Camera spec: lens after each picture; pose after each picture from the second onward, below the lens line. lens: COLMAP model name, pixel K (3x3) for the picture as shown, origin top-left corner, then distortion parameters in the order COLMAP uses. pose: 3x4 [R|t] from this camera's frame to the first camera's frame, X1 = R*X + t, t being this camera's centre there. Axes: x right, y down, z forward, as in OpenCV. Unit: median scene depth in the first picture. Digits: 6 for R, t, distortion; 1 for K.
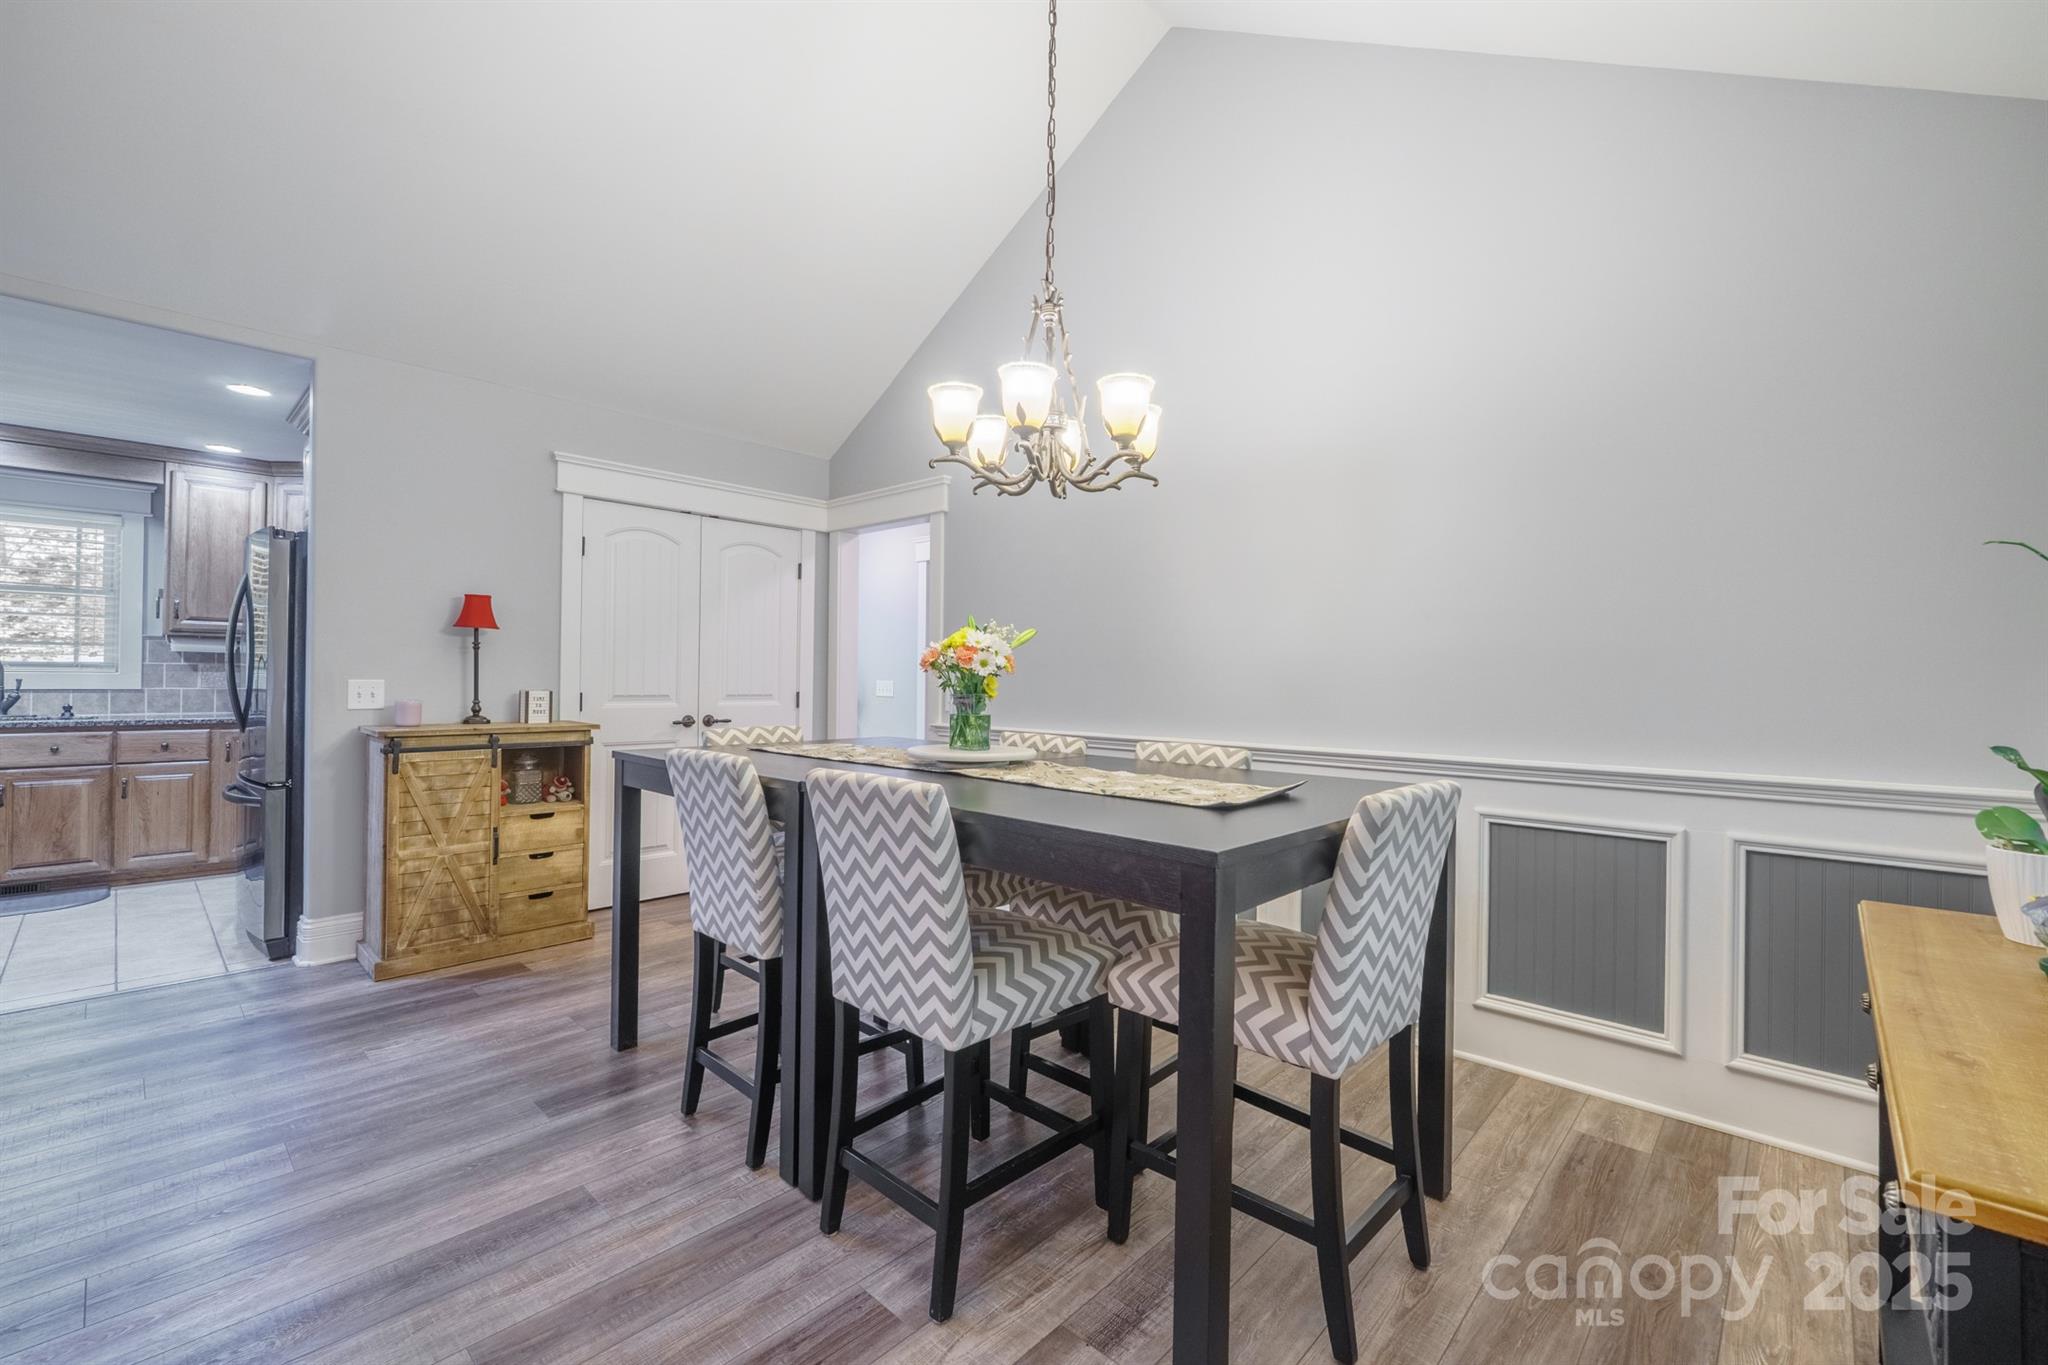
lens RADIAL K [[851.2, 0, 999.9], [0, 851.2, 673.5], [0, 0, 1]] dist [-0.007313, -0.000243]
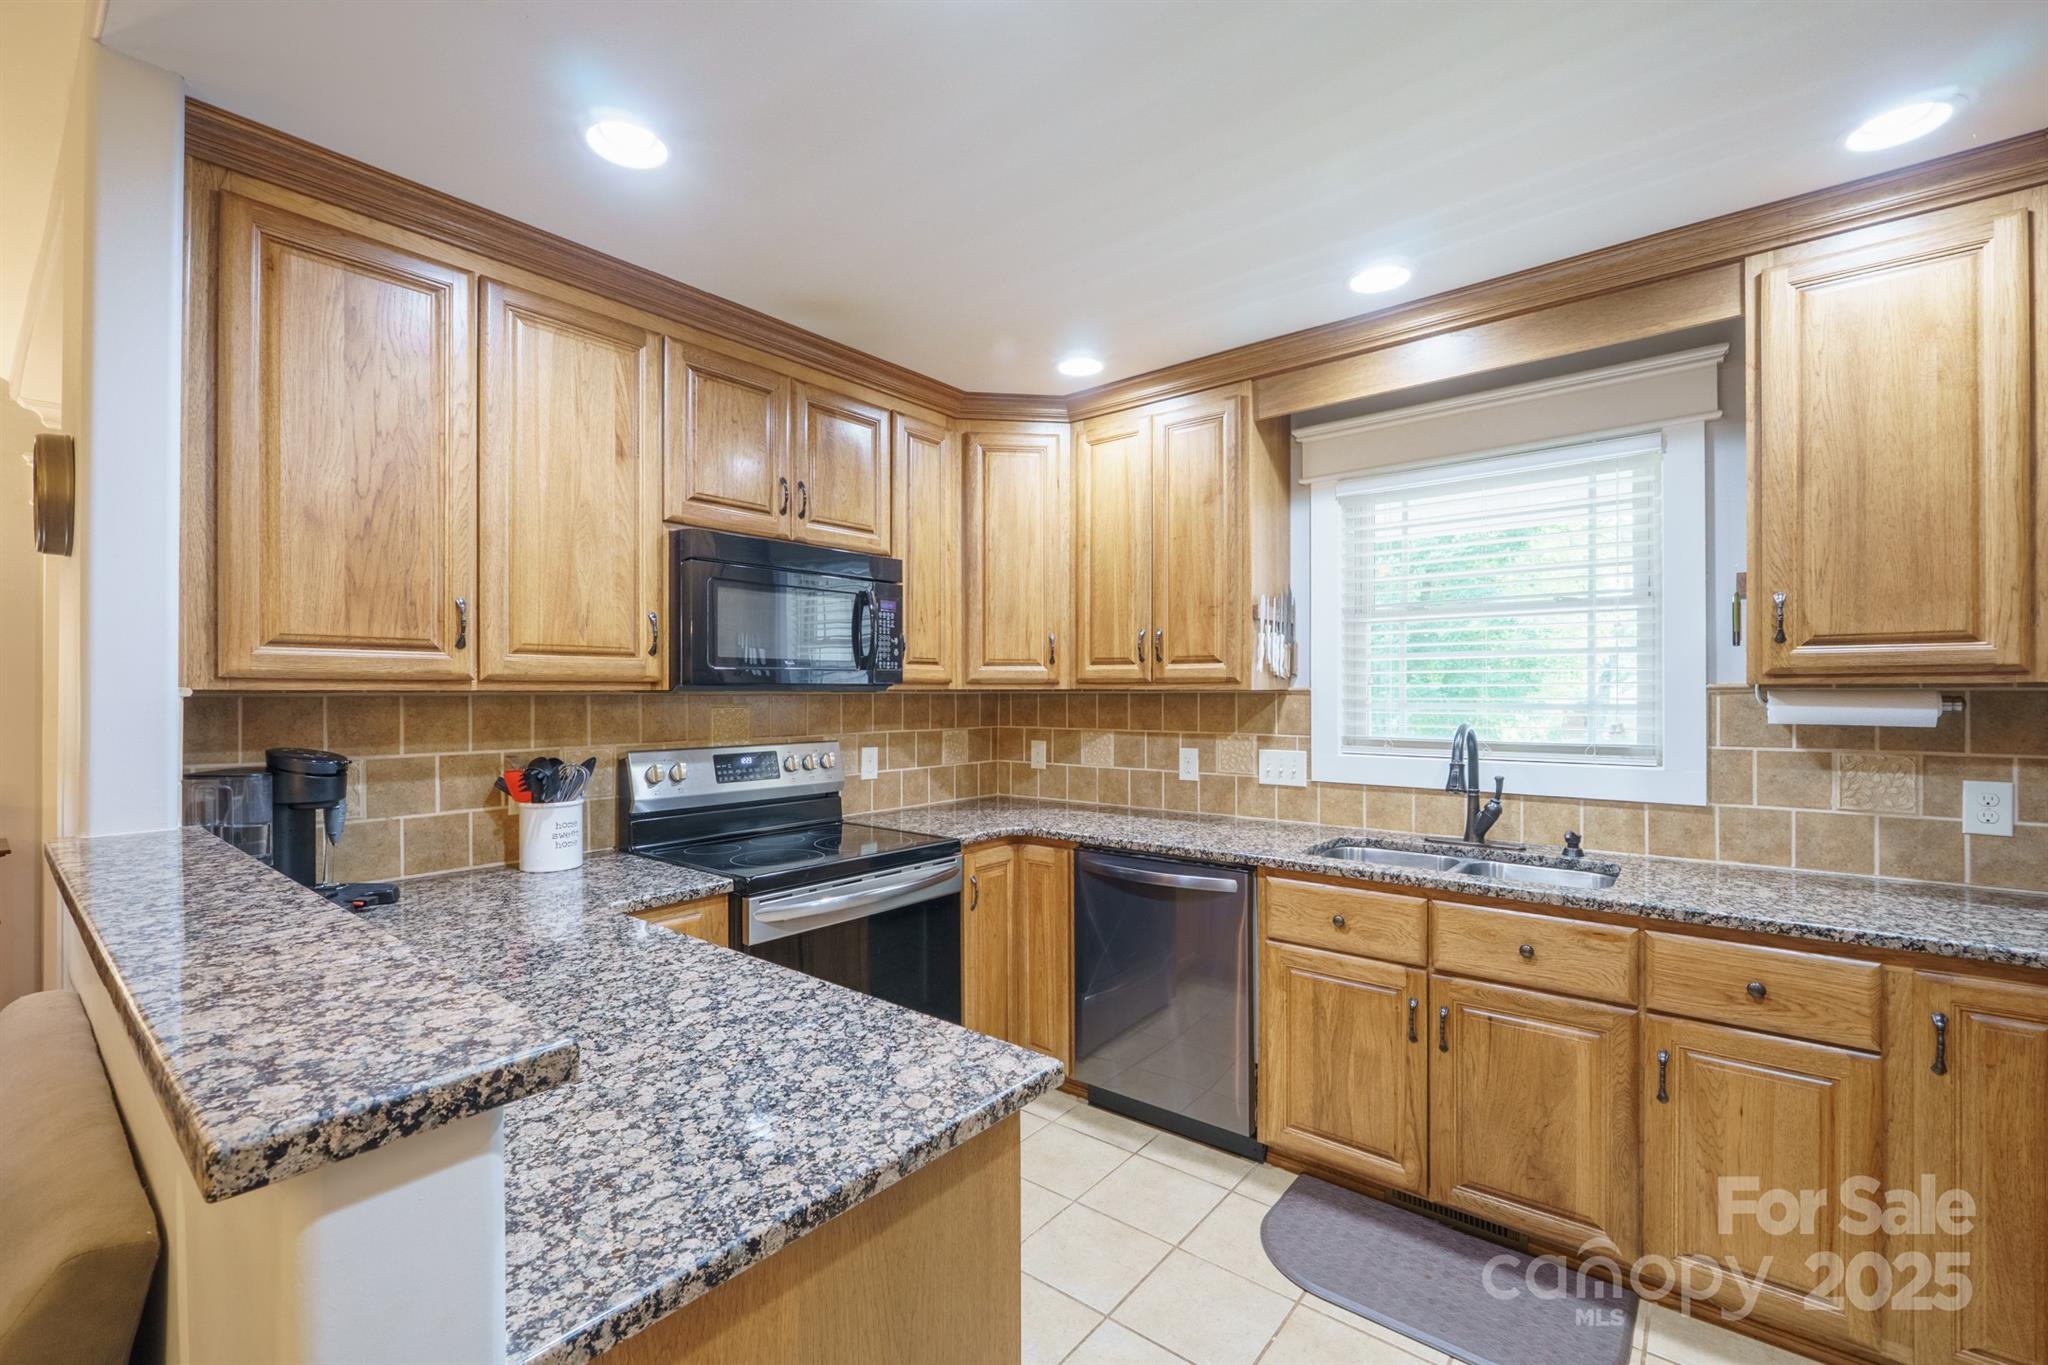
lens RADIAL K [[865.6, 0, 1030.2], [0, 865.6, 687.5], [0, 0, 1]] dist [-0.006913, -0.000013]
pose [[0.084811, -0.019250, -0.996211, -0.608406], [0.004508, 0.999811, -0.018936, -0.038412], [0.996387, -0.002885, 0.084882, 0.621496]]
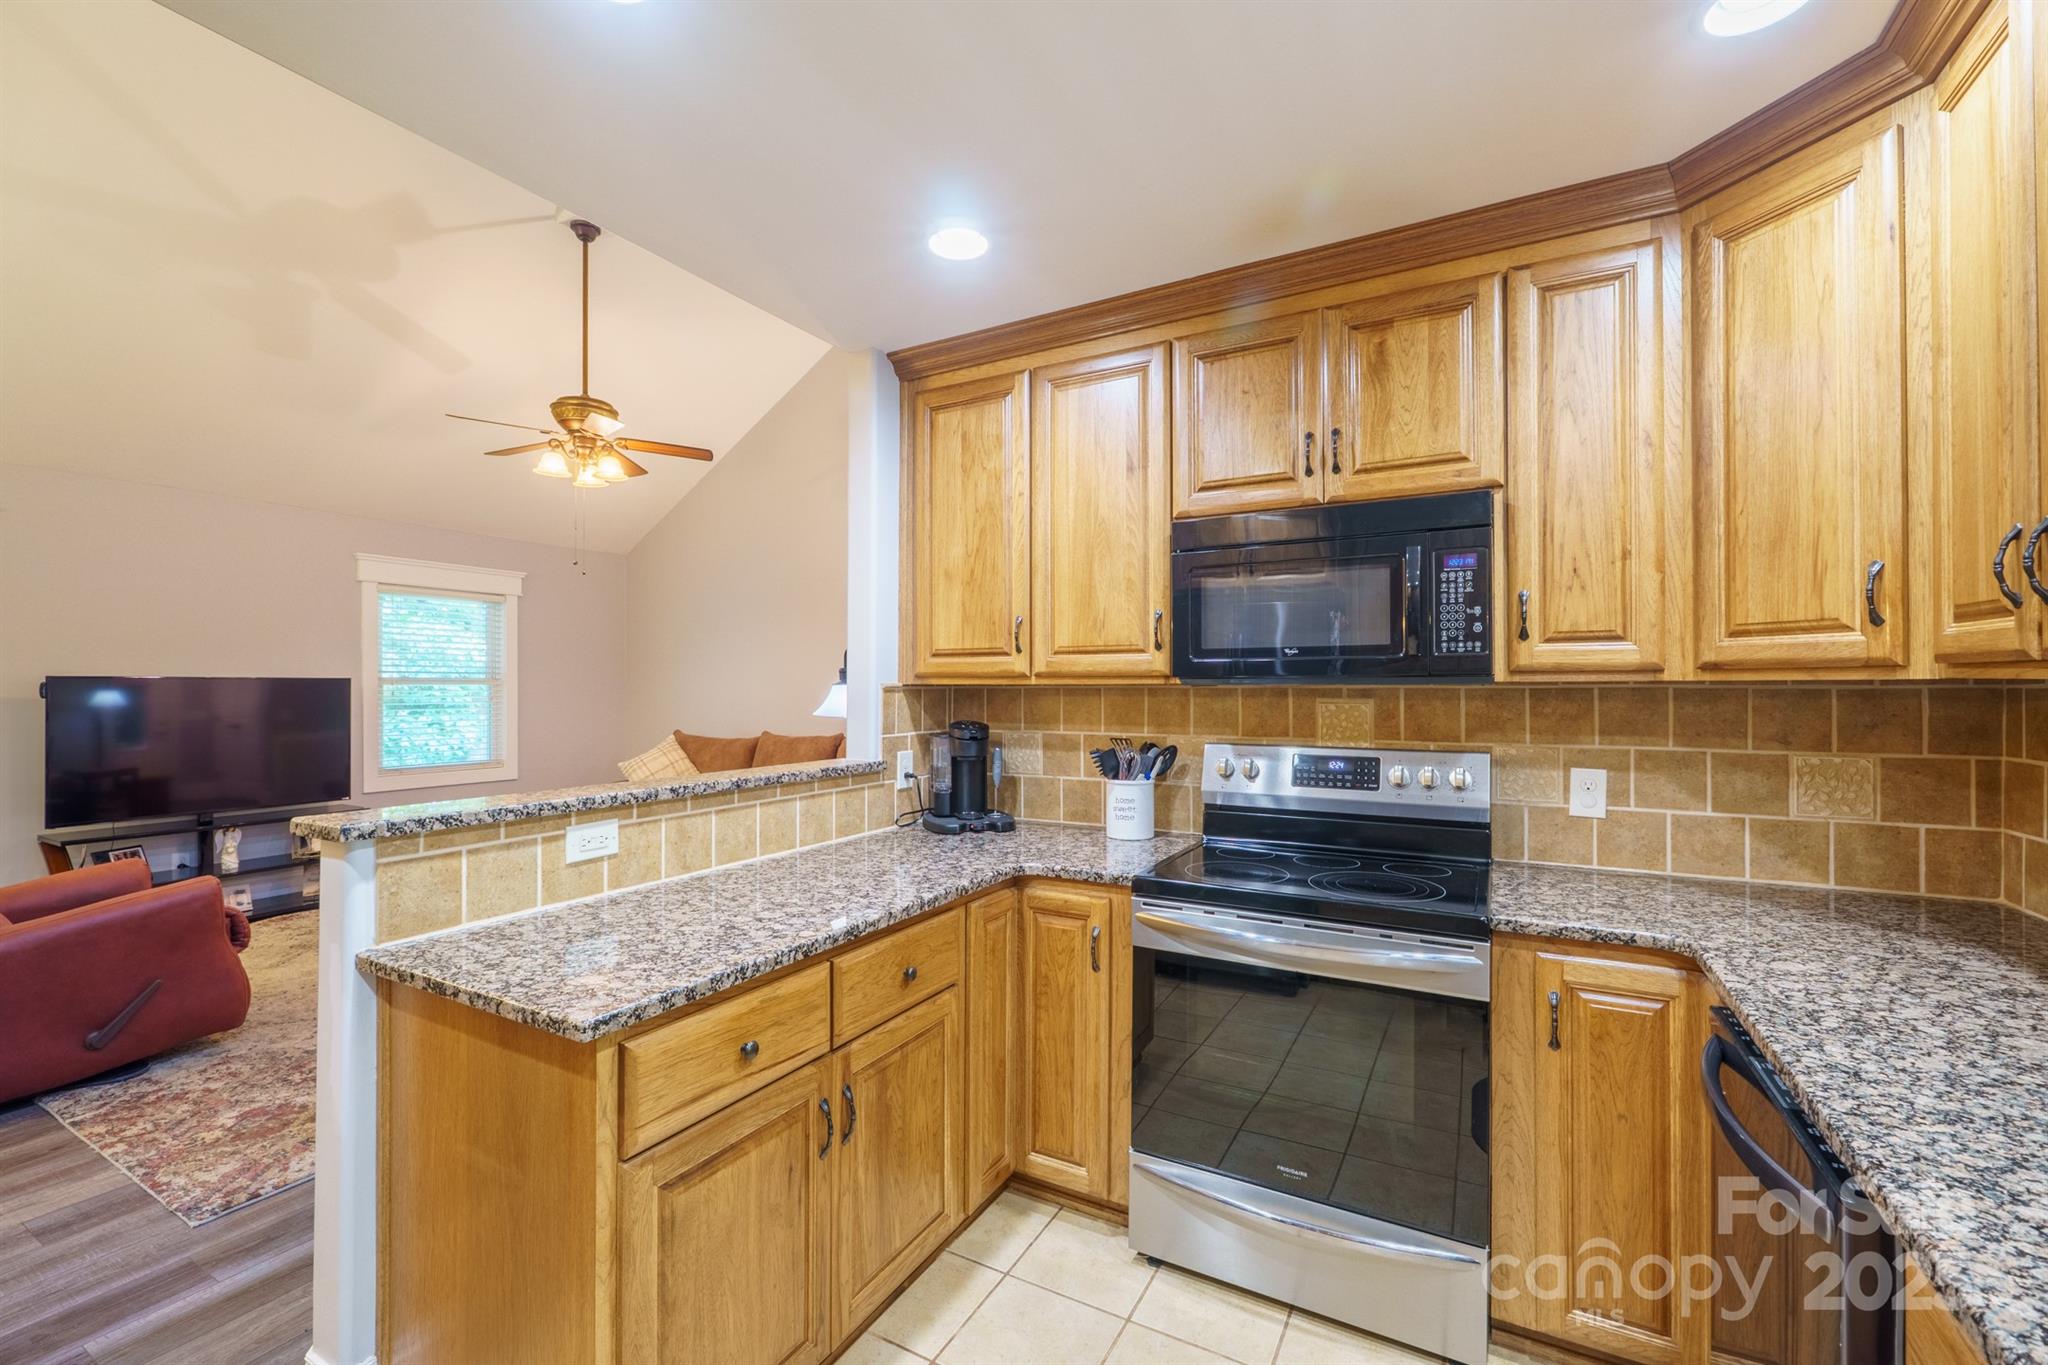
lens RADIAL K [[874.4, 0, 996.4], [0, 874.4, 677.5], [0, 0, 1]] dist [-0.002118, -0.000166]
pose [[-0.971009, -0.015619, -0.238534, -0.886163], [-0.012484, 0.999815, -0.014649, -0.041831], [0.238719, -0.011246, -0.971024, 0.919707]]
